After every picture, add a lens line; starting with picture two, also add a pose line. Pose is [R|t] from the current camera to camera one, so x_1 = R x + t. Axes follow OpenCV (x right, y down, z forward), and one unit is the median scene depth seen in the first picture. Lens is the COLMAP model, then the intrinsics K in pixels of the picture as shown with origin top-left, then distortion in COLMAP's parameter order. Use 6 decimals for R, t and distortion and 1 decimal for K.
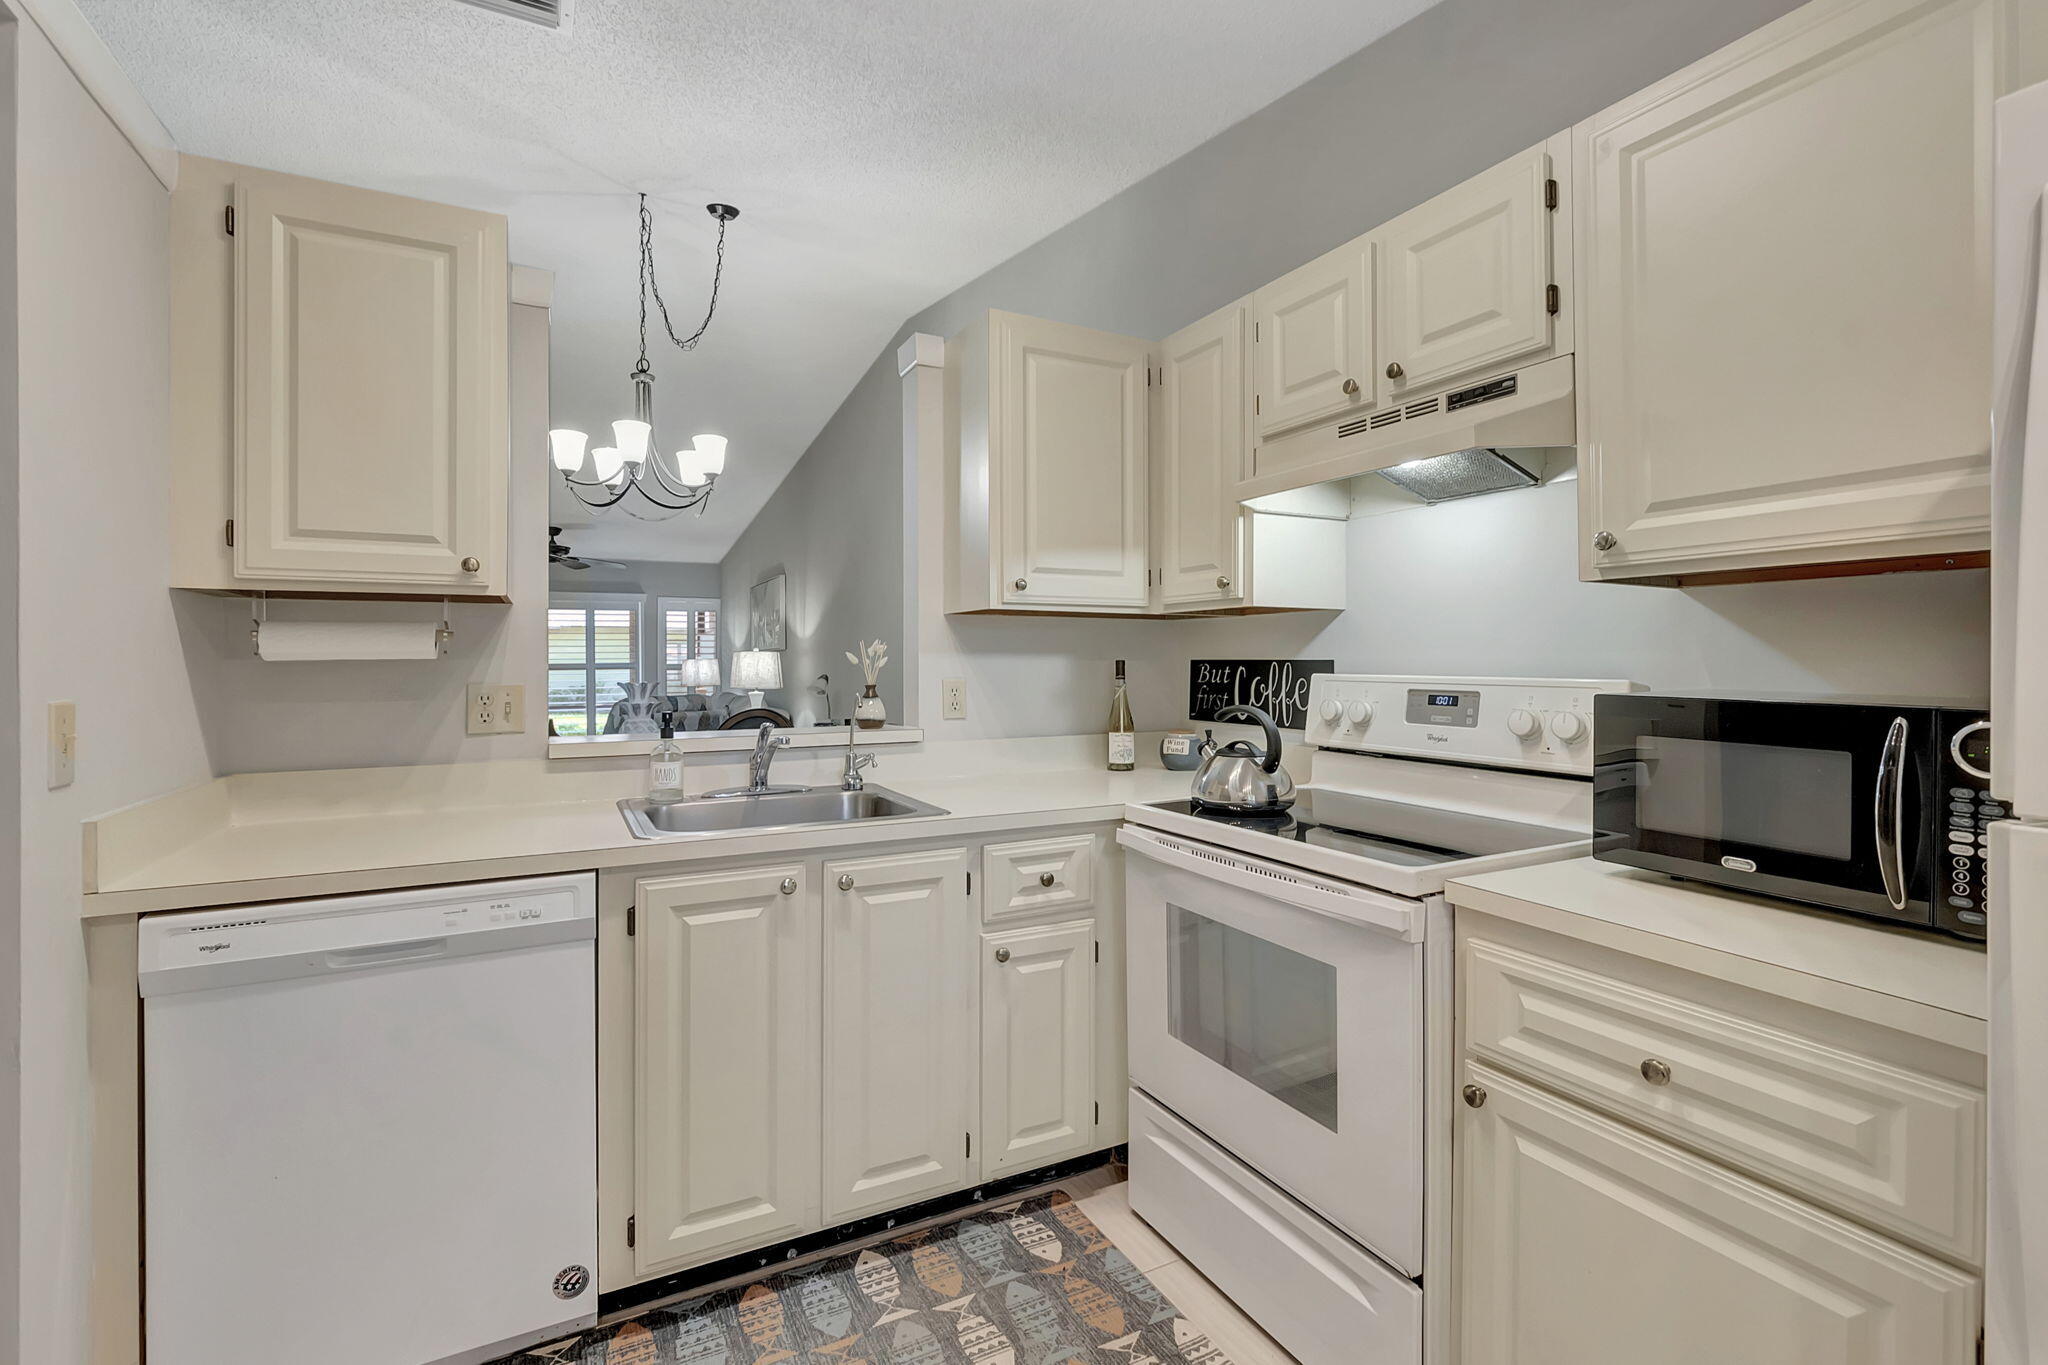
lens RADIAL K [[917.0, 0, 1027.9], [0, 917.0, 665.8], [0, 0, 1]] dist [-0.000419, 0.000054]
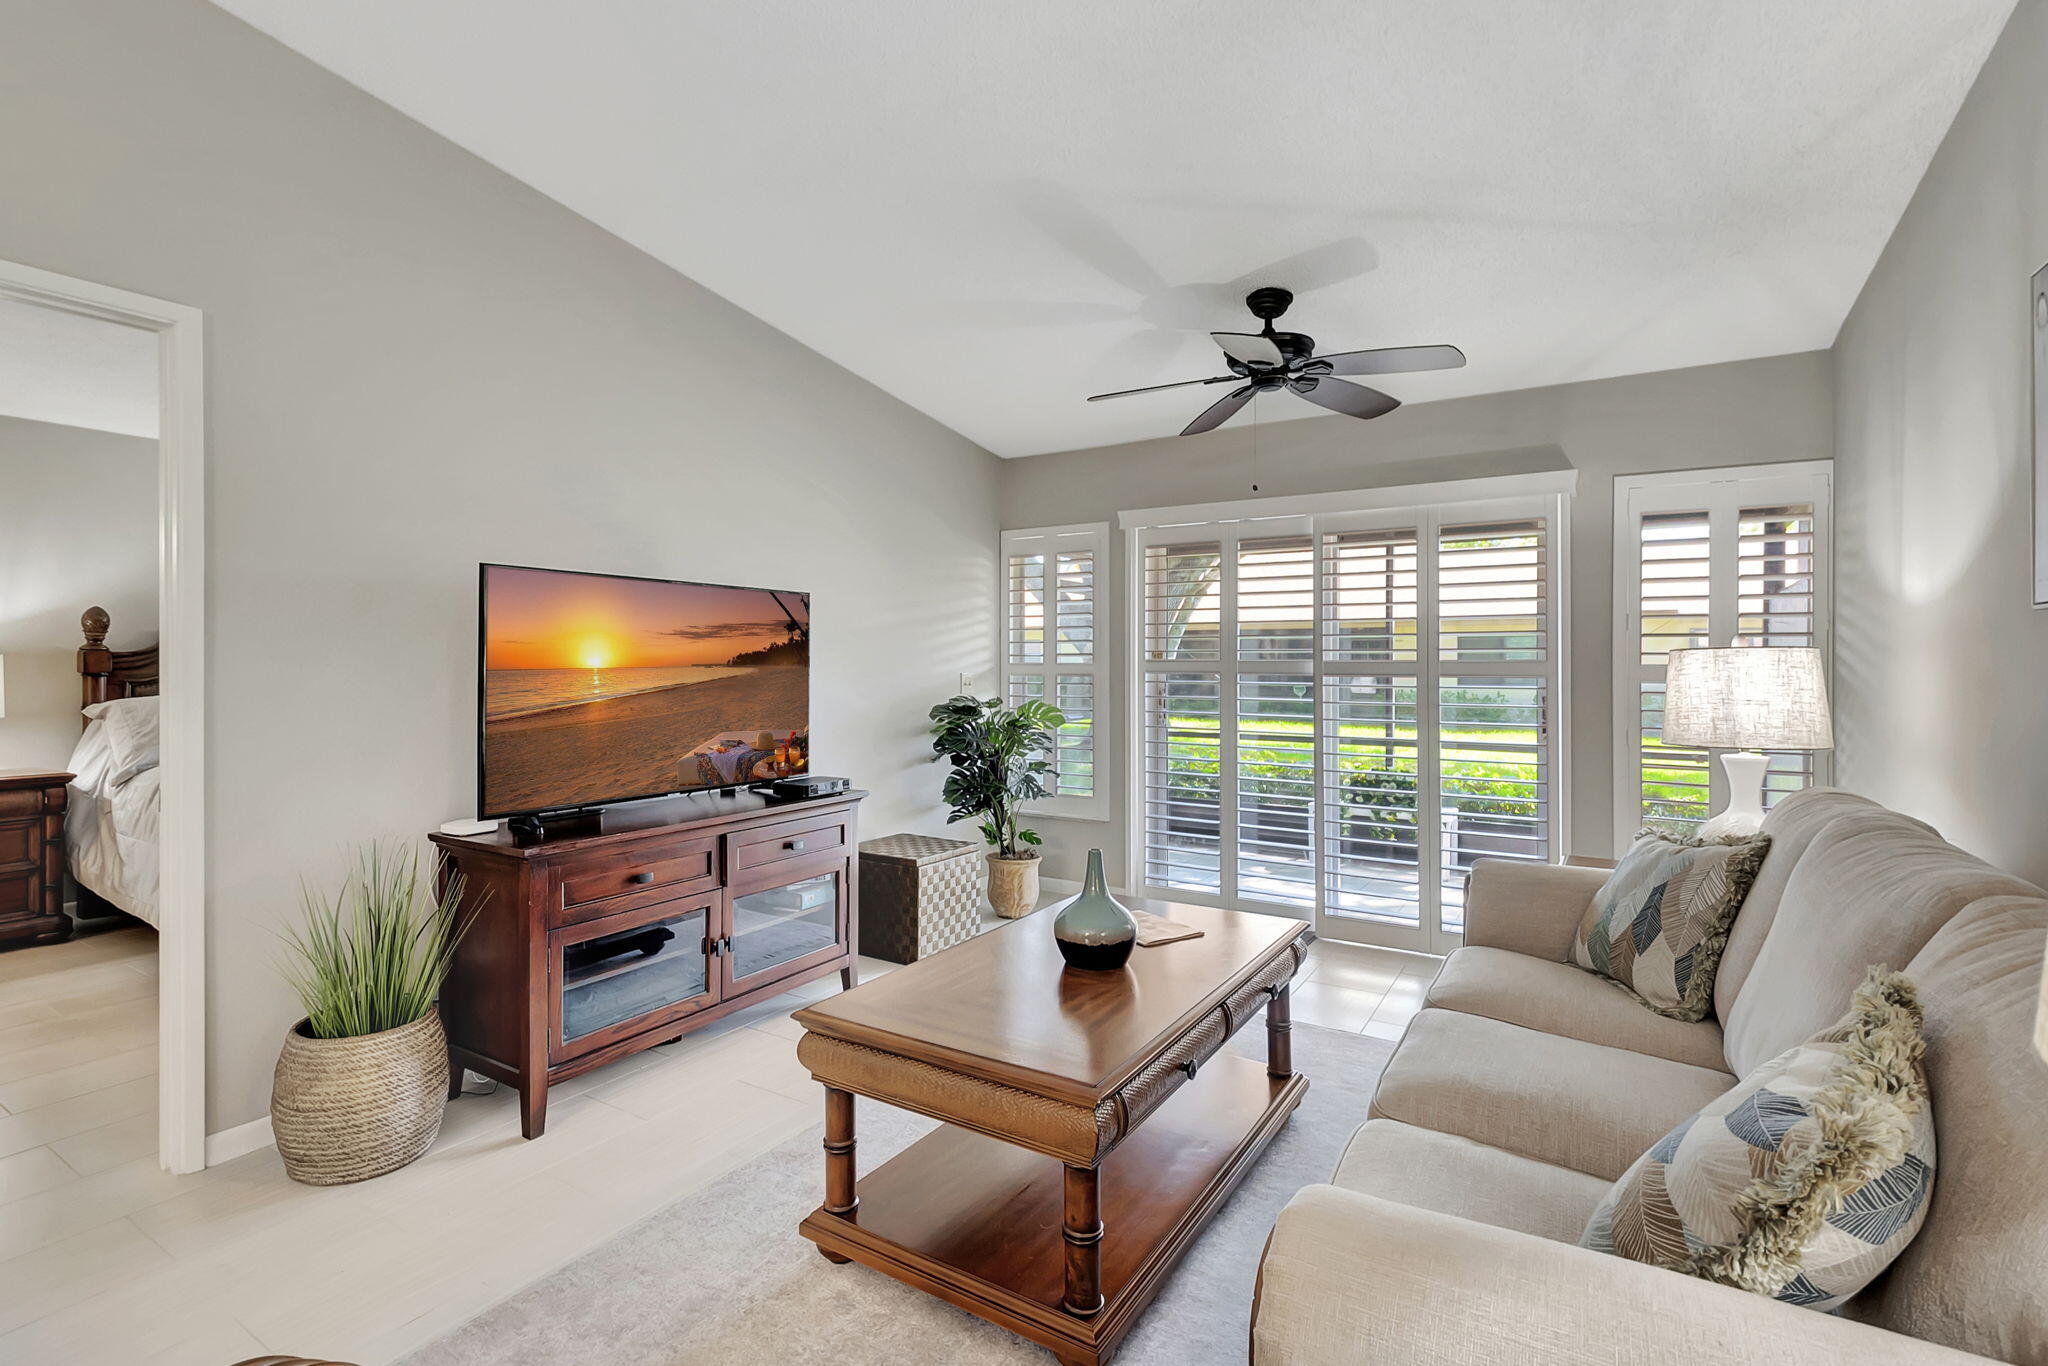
lens RADIAL K [[941.4, 0, 1029.5], [0, 941.4, 688.7], [0, 0, 1]] dist [-0.000671, 0.000338]
pose [[0.512355, 0.004884, -0.858760, -0.208645], [-0.003083, 0.999988, 0.003848, 0.005926], [0.858768, 0.000676, 0.512364, 0.624993]]
